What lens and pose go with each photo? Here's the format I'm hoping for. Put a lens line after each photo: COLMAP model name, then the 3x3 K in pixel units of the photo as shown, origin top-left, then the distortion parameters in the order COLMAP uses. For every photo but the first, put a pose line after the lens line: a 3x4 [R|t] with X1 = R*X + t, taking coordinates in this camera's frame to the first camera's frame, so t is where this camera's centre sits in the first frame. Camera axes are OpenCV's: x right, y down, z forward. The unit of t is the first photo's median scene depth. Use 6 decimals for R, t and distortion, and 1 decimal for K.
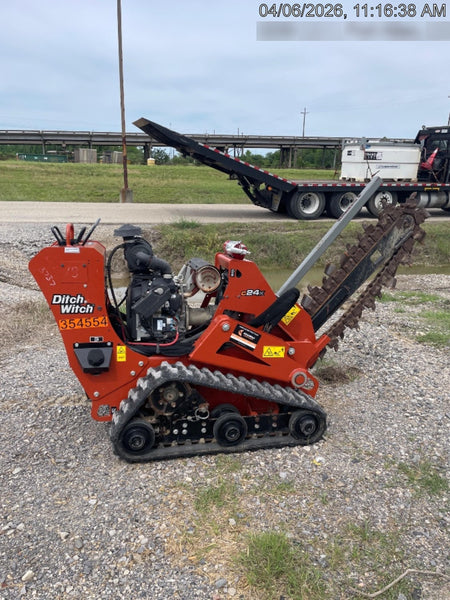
lens RADIAL K [[433.4, 0, 225.9], [0, 433.4, 300.6], [0, 0, 1]] dist [0.075521, -0.103486]
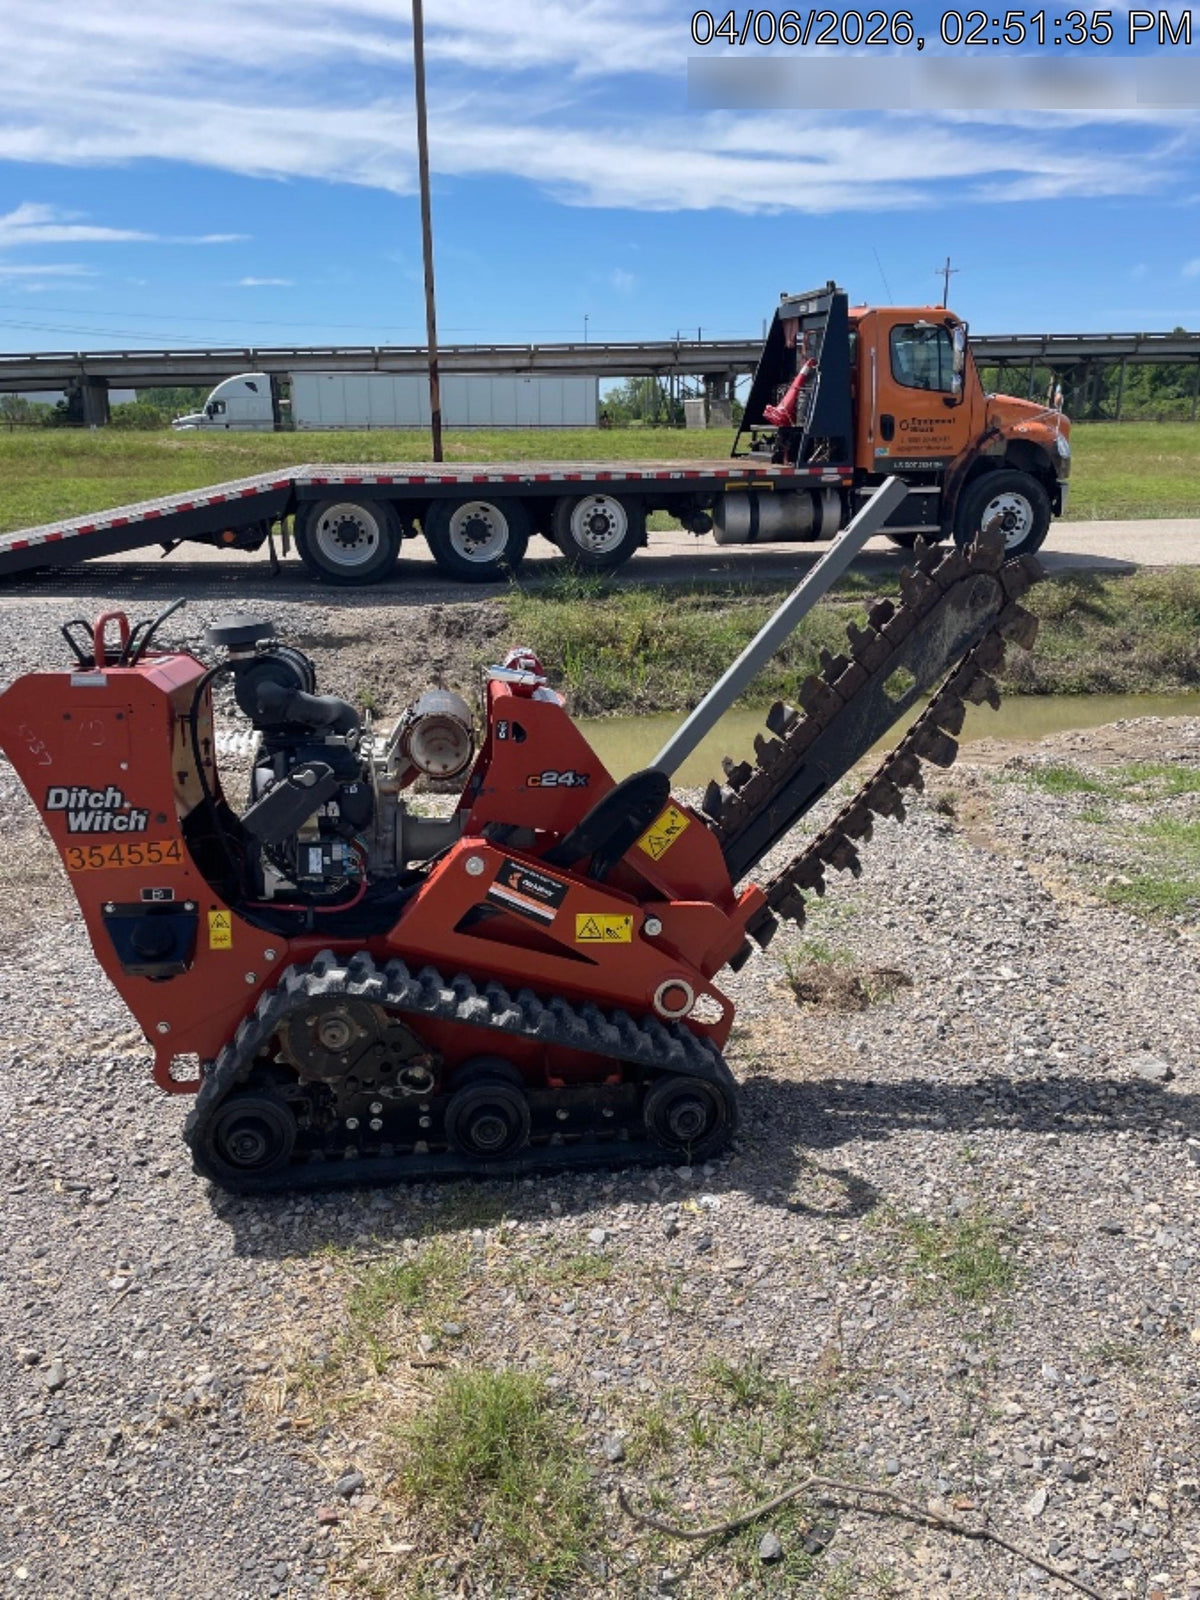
lens RADIAL K [[1166.1, 0, 641.1], [0, 1166.1, 779.4], [0, 0, 1]] dist [0.043675, -0.065665]
pose [[0.996349, -0.000963, -0.085369, 0.244071], [0.000894, 0.999999, -0.000852, -0.018006], [0.085370, 0.000772, 0.996349, -0.062811]]
